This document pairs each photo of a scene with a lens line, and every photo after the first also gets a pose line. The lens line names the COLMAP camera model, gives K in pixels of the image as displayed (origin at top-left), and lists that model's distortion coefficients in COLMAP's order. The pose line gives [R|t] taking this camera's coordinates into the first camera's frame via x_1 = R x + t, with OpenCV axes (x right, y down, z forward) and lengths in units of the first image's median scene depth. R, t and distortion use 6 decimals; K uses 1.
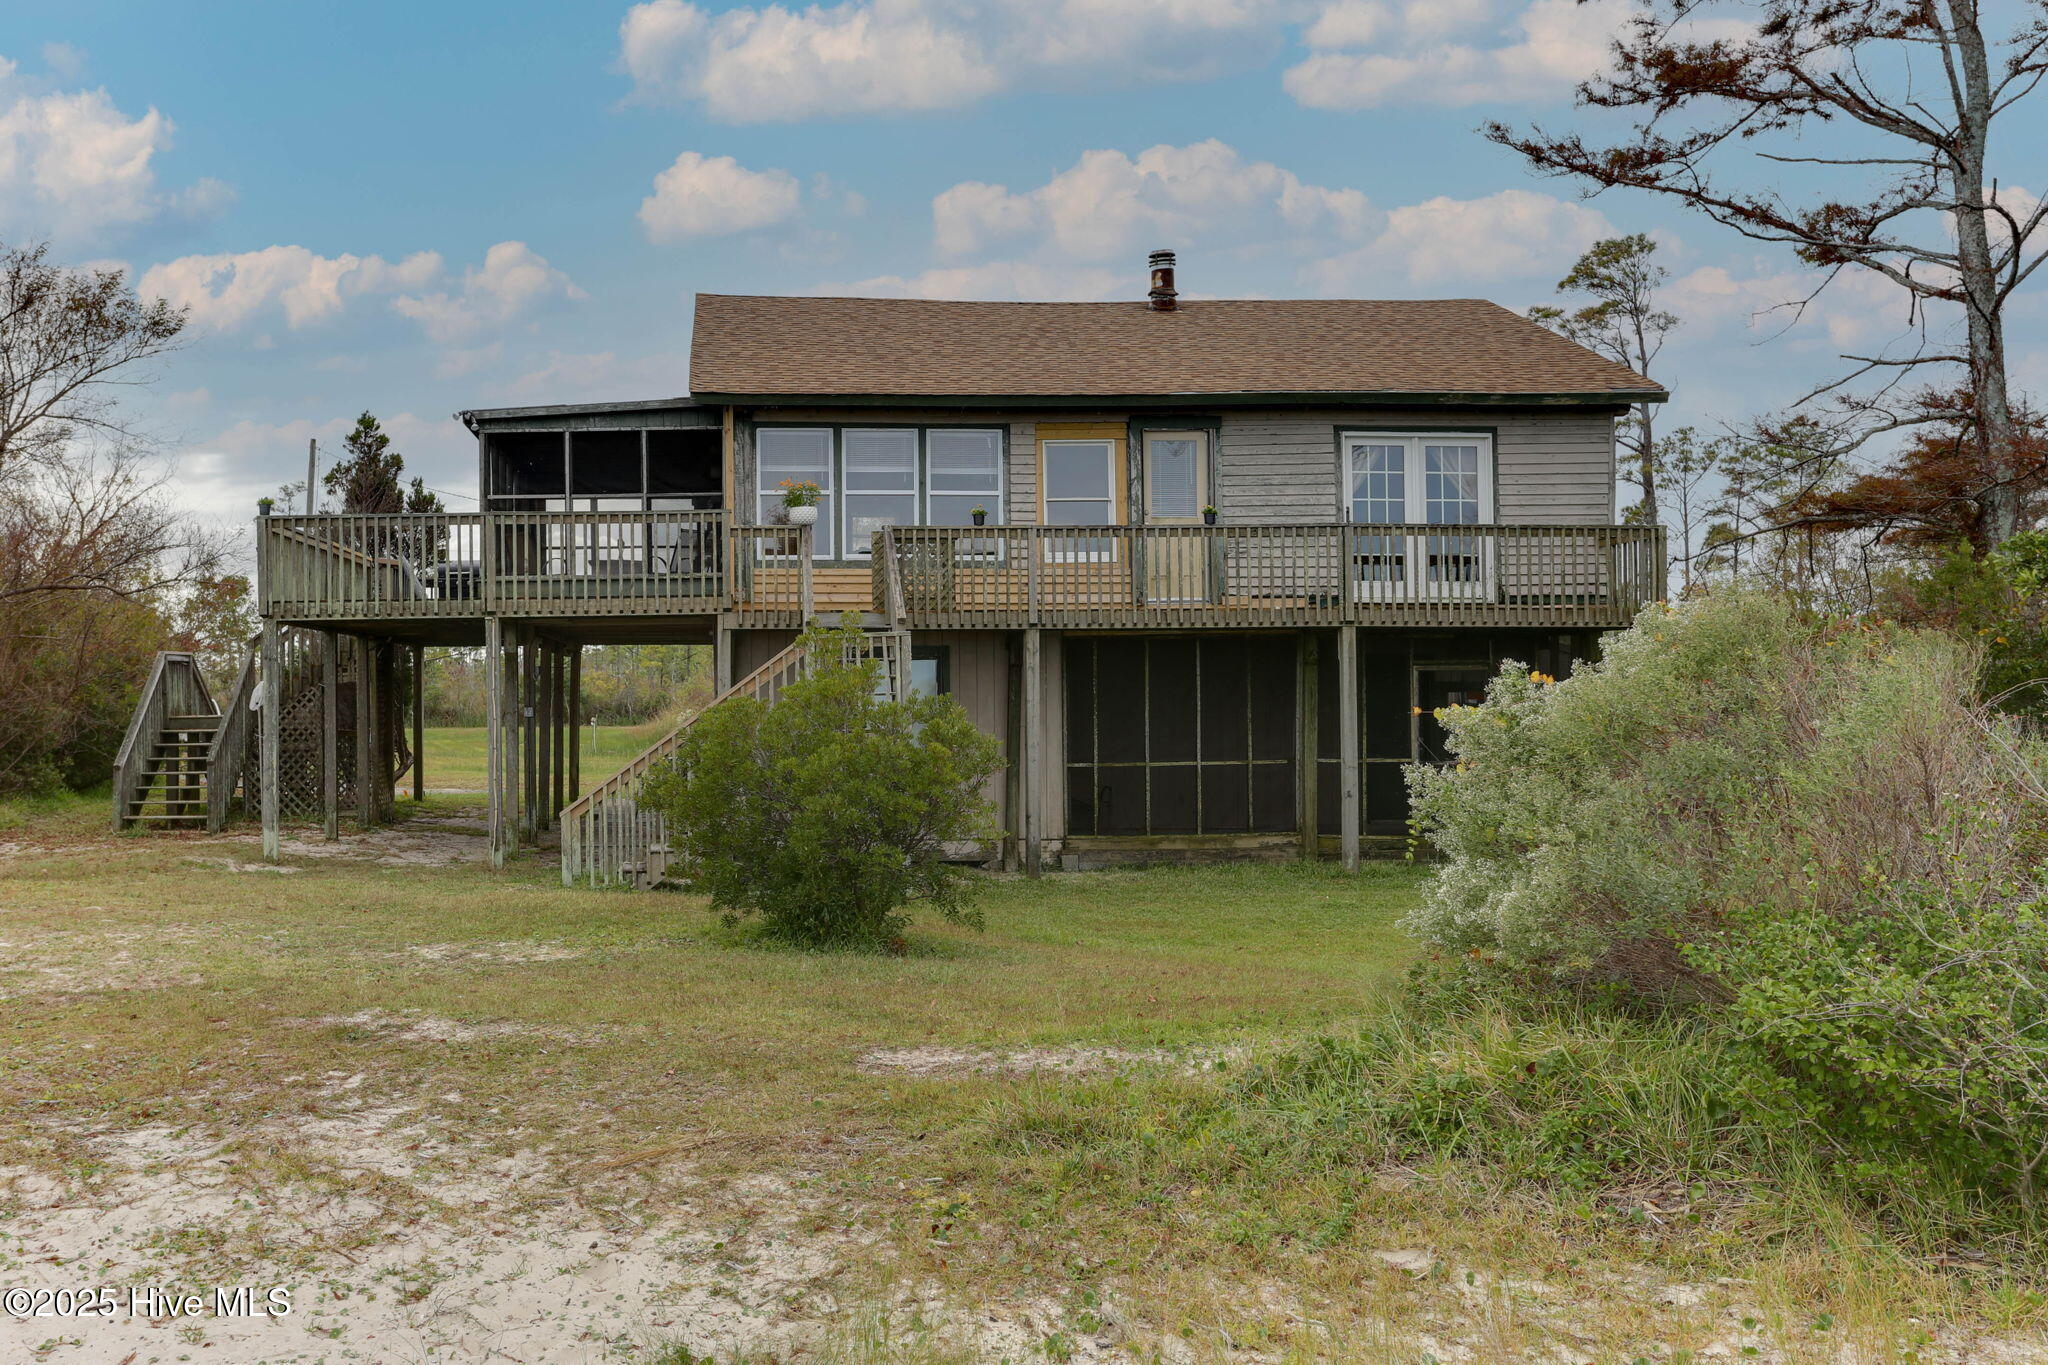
lens RADIAL K [[1922.5, 0, 760.9], [0, 1922.5, 617.4], [0, 0, 1]] dist [-0.009712, -0.000291]
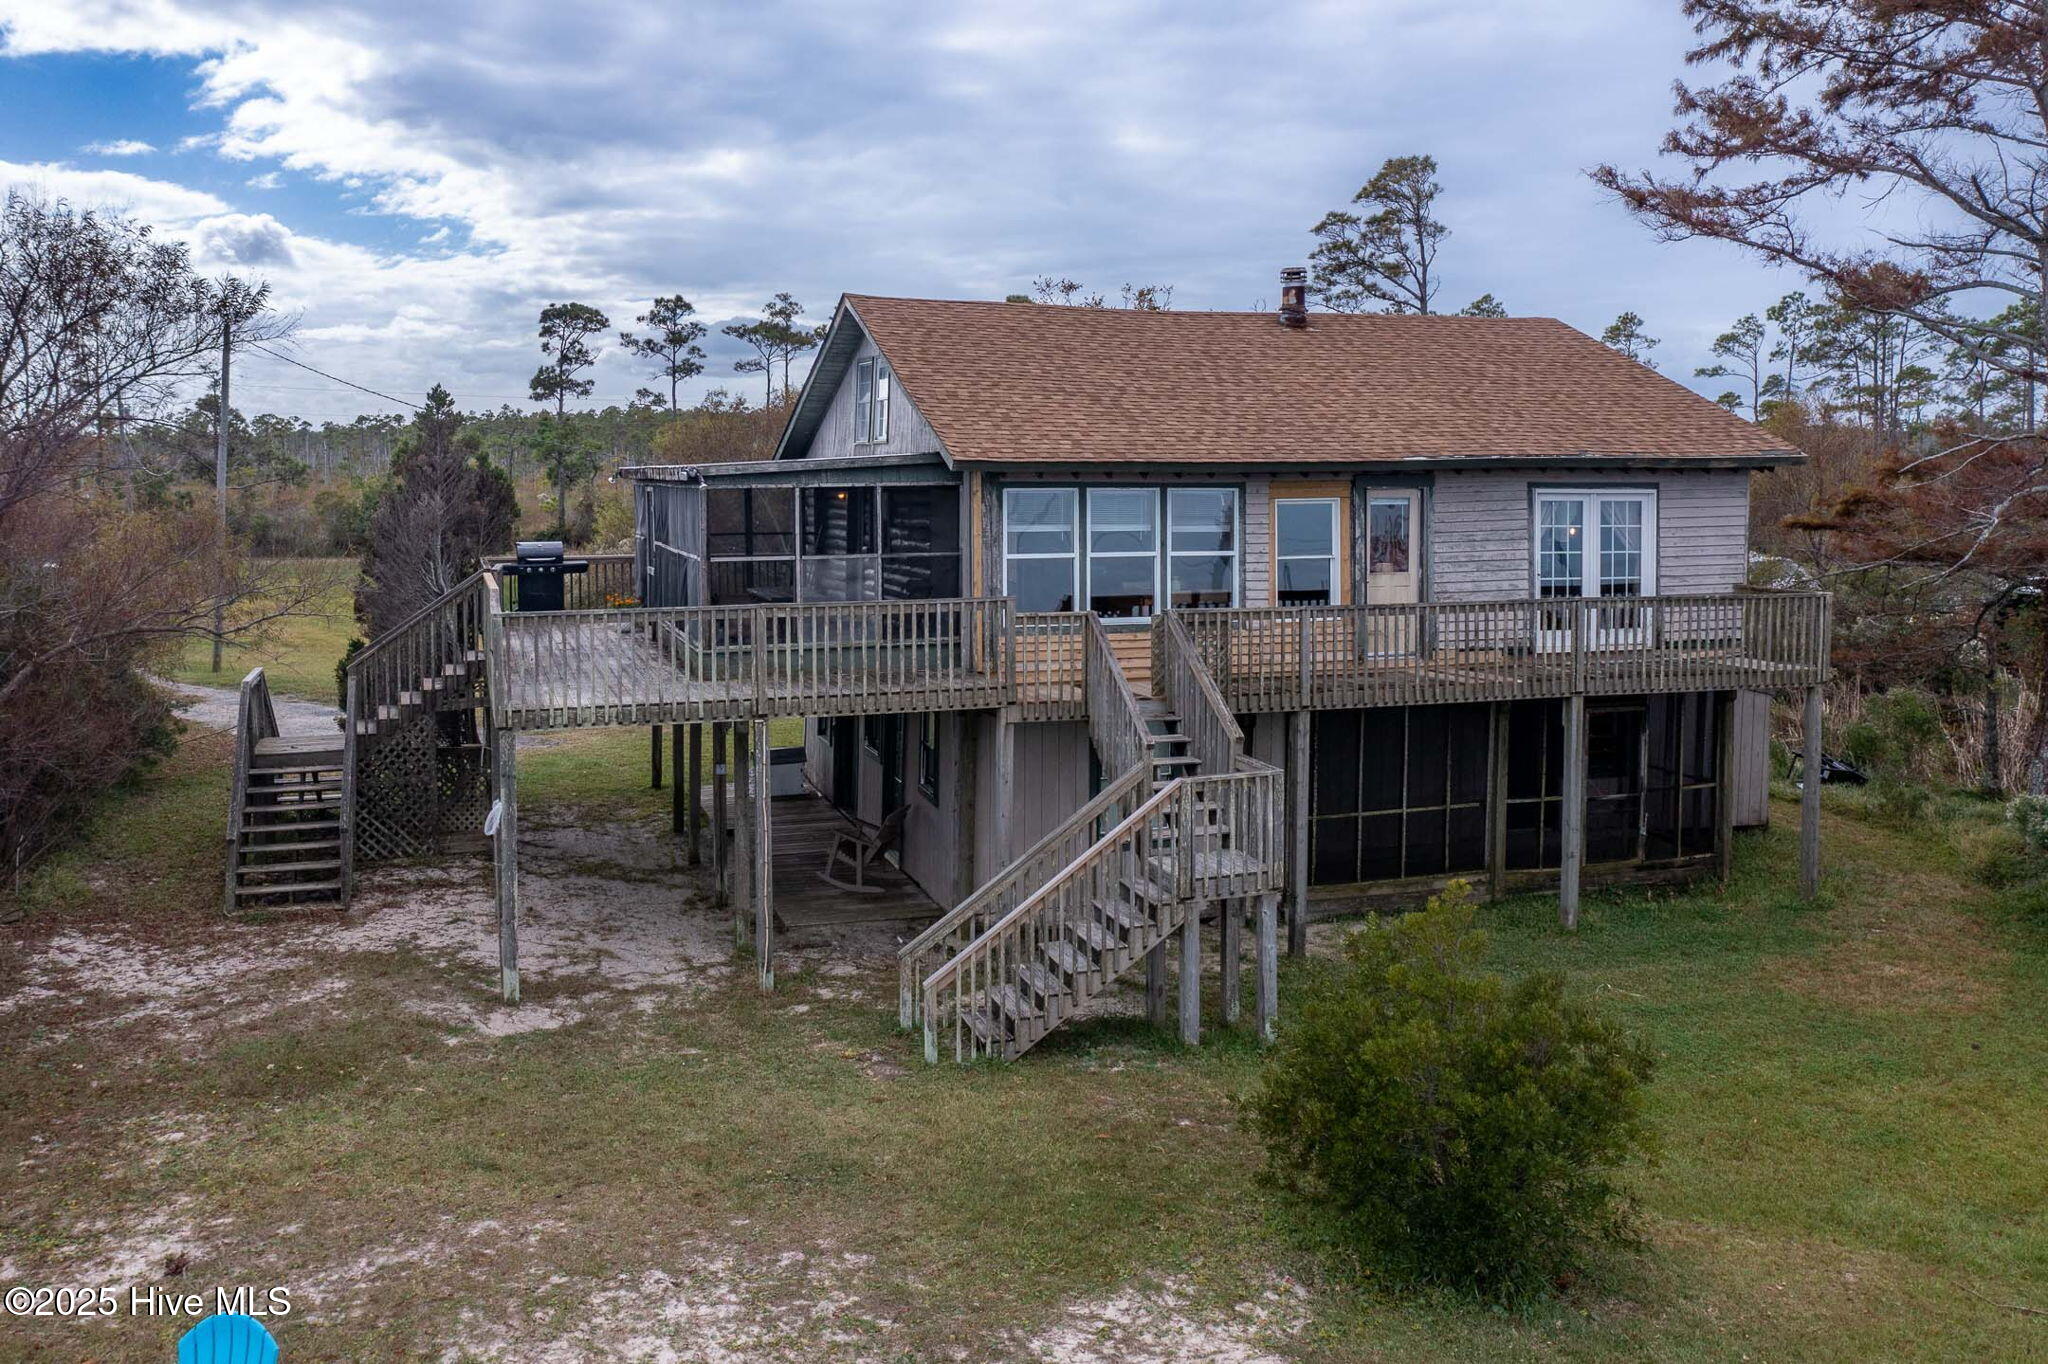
lens RADIAL K [[1726.5, 0, 992.9], [0, 1726.5, 533.9], [0, 0, 1]] dist [0.002294, 0.001915]
pose [[0.959441, -0.004614, 0.281873, -0.242527], [-0.017563, 0.996945, 0.076101, -0.138569], [-0.281364, -0.077965, 0.956429, 0.188285]]
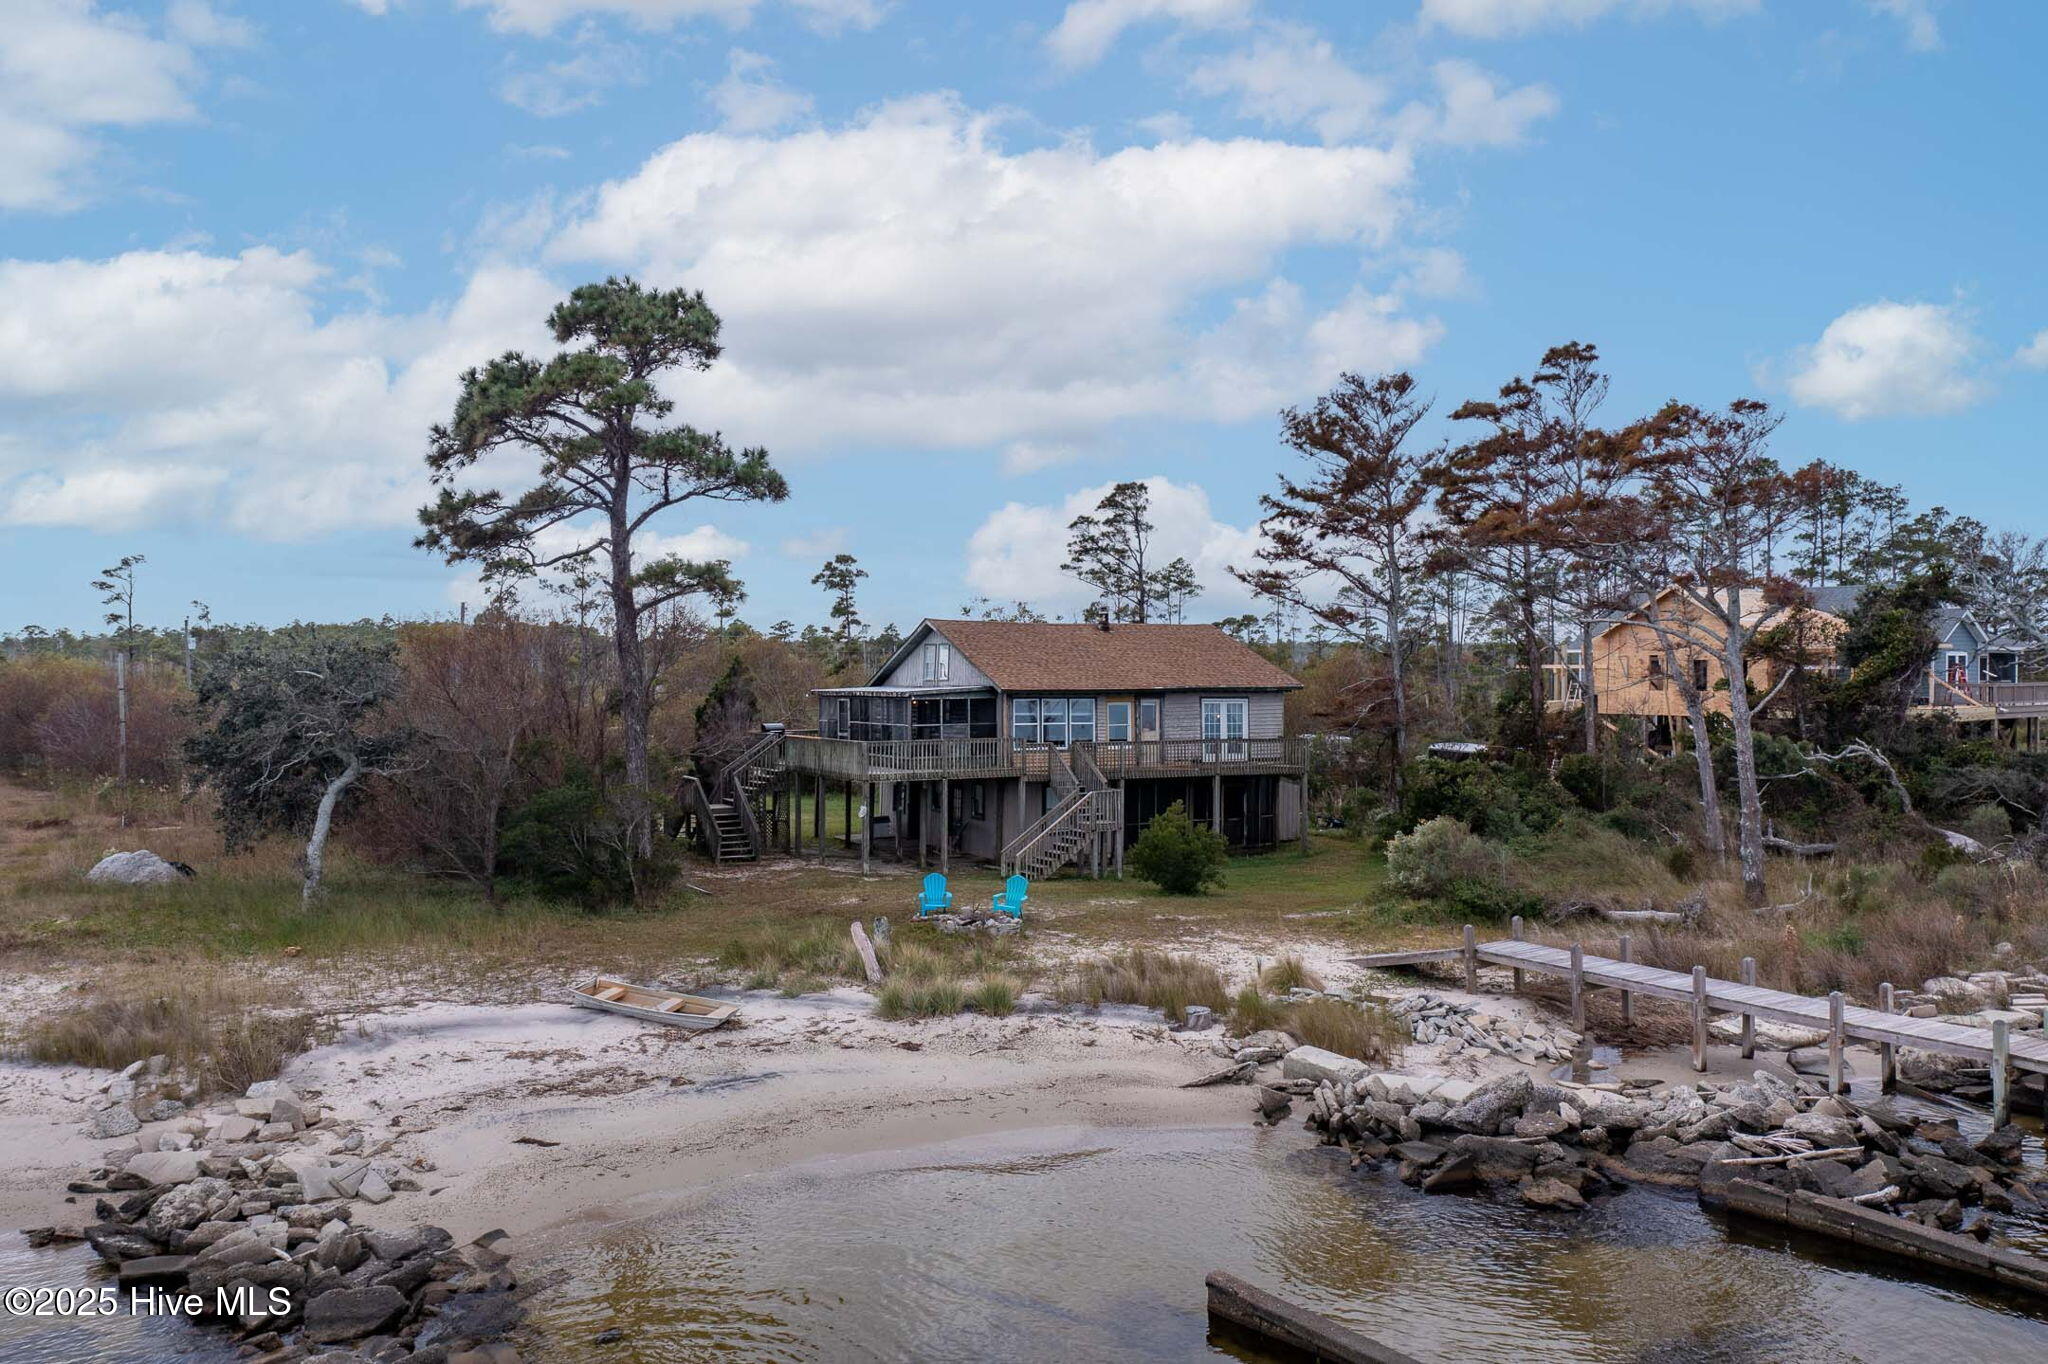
lens RADIAL K [[1662.3, 0, 1017.3], [0, 1662.3, 624.6], [0, 0, 1]] dist [0.002812, 0.001273]
pose [[0.892988, 0.020352, 0.449620, -0.988969], [-0.024265, 0.999701, 0.002940, -0.202508], [-0.449426, -0.013536, 0.893215, -0.977844]]
